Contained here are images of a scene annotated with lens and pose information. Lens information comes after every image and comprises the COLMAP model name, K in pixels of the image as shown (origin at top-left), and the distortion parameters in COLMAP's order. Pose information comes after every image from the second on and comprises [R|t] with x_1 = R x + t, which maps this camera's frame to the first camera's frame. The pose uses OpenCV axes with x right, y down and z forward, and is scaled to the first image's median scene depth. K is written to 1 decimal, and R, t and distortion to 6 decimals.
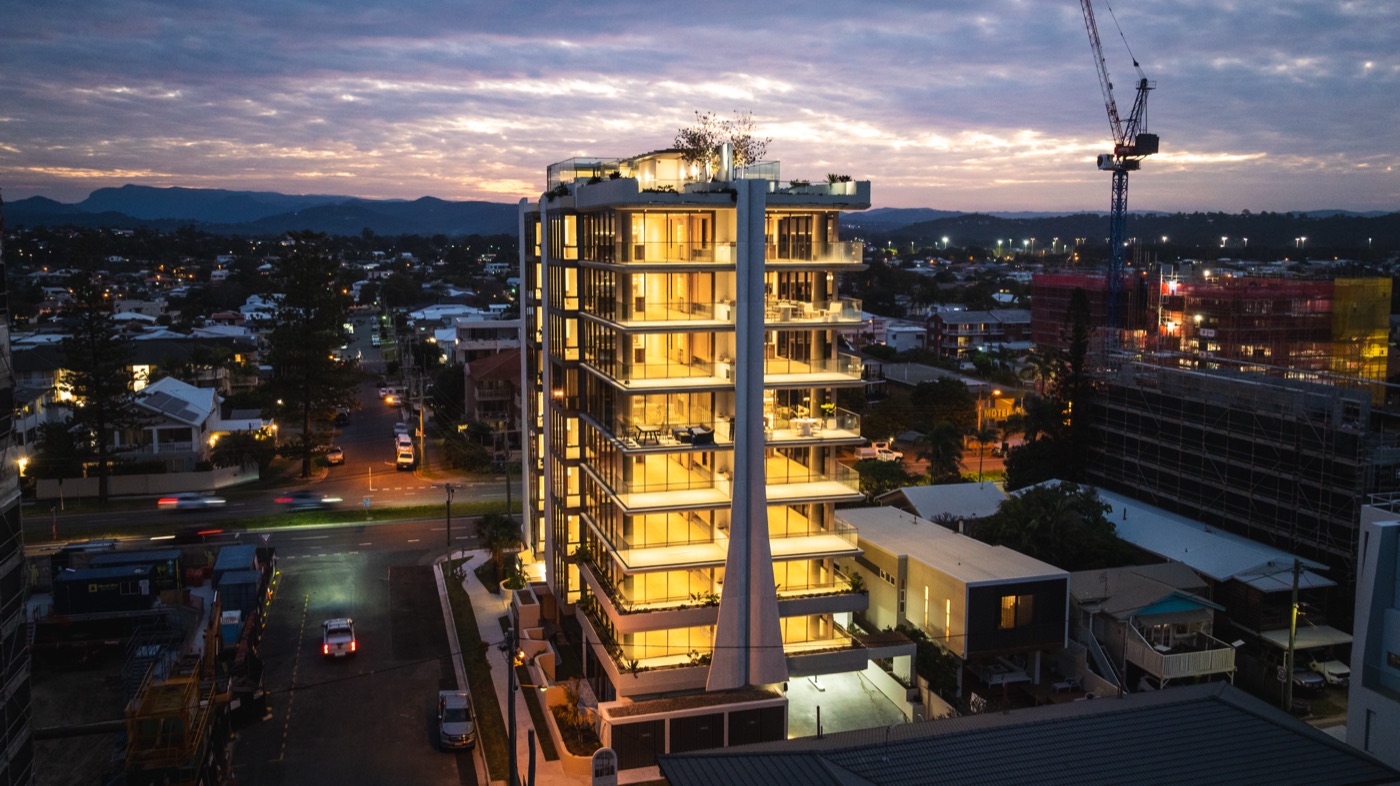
lens RADIAL K [[1129.2, 0, 704.0], [0, 1129.2, 377.6], [0, 0, 1]] dist [-0.019361, -0.009512]
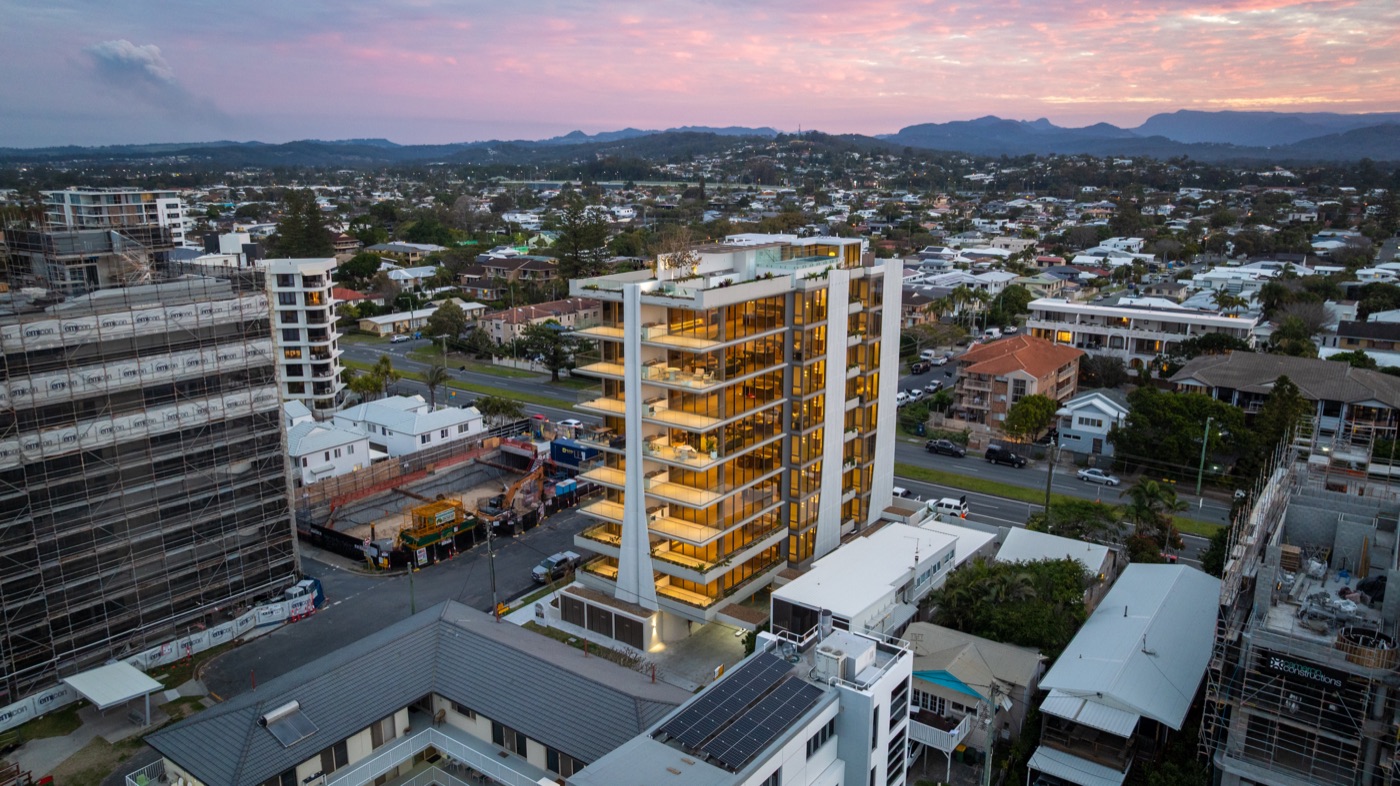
lens RADIAL K [[997.7, 0, 697.9], [0, 997.7, 391.3], [0, 0, 1]] dist [-0.056110, 0.083233]
pose [[0.614381, 0.181274, -0.767903, 0.805626], [-0.097896, 0.983243, 0.153784, -0.175317], [0.782913, -0.019307, 0.621832, 0.152917]]
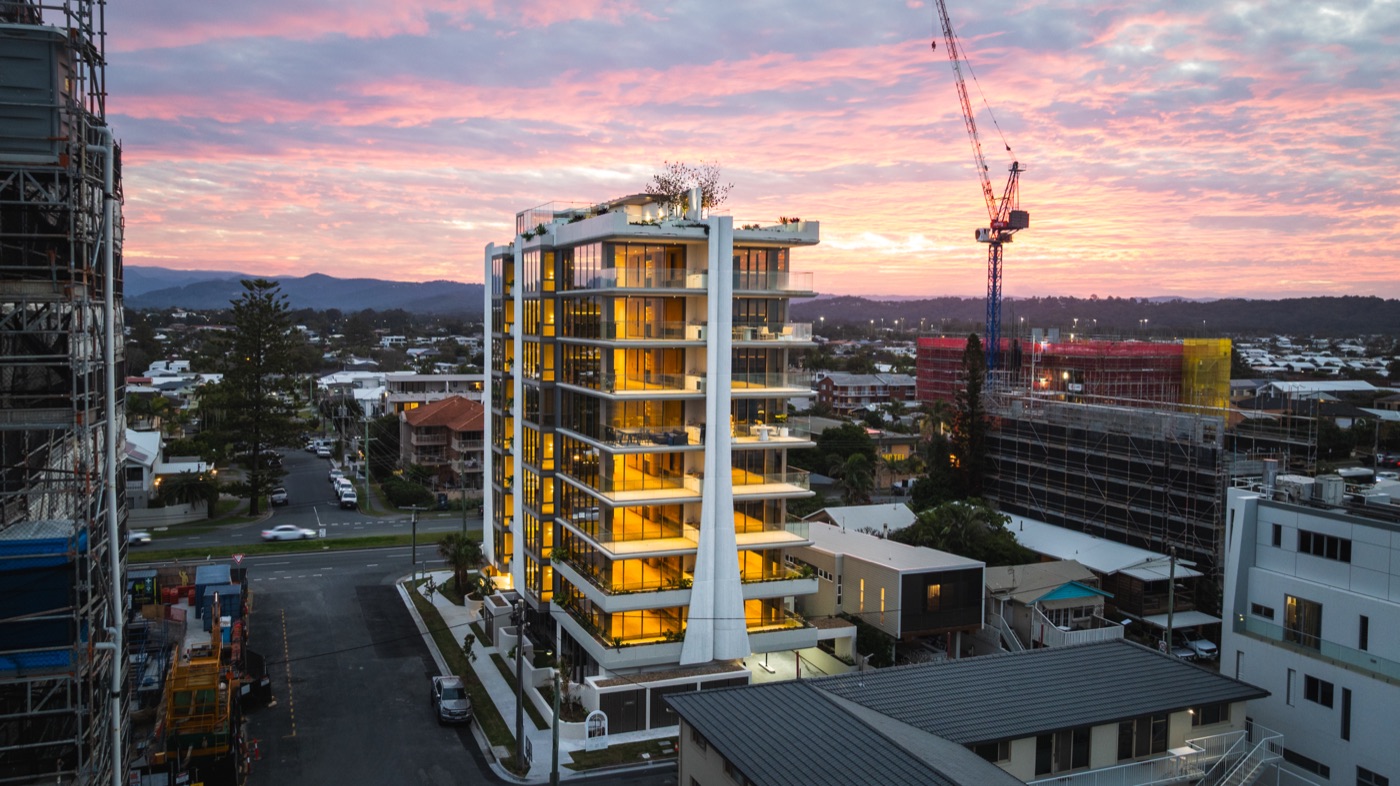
lens RADIAL K [[1086.2, 0, 700.0], [0, 1086.2, 393.0], [0, 0, 1]] dist [0.036336, -0.165816]
pose [[0.995003, 0.002211, 0.099820, -0.063750], [0.003144, 0.998565, -0.053459, 0.046075], [-0.099795, 0.053505, 0.993568, -0.075187]]
